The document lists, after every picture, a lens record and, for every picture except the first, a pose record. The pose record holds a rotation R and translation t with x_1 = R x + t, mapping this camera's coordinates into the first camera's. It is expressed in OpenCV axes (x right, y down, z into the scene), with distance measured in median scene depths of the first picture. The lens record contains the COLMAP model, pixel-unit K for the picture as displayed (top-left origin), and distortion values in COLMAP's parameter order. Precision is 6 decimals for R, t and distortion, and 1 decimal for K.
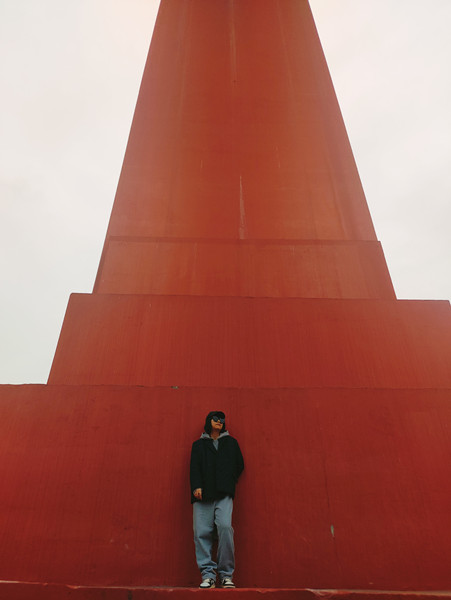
lens RADIAL K [[442.7, 0, 212.4], [0, 442.7, 300.9], [0, 0, 1]] dist [0.100262, -0.136051]
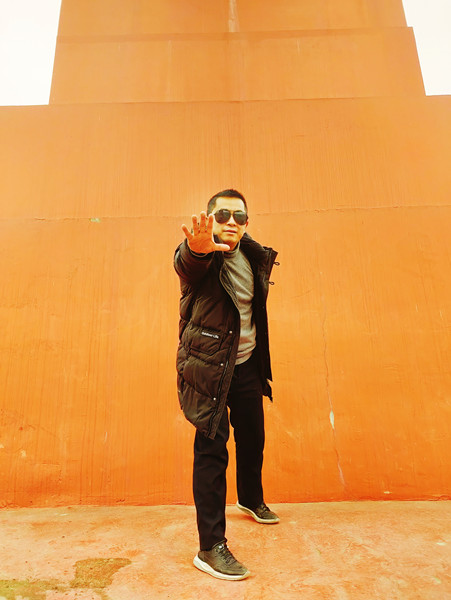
lens RADIAL K [[442.0, 0, 221.6], [0, 442.0, 299.0], [0, 0, 1]] dist [0.081969, -0.113709]
pose [[0.999250, -0.038697, 0.001589, 0.100035], [0.035969, 0.942457, 0.332388, 0.107431], [-0.014360, -0.332081, 0.943142, 0.402261]]
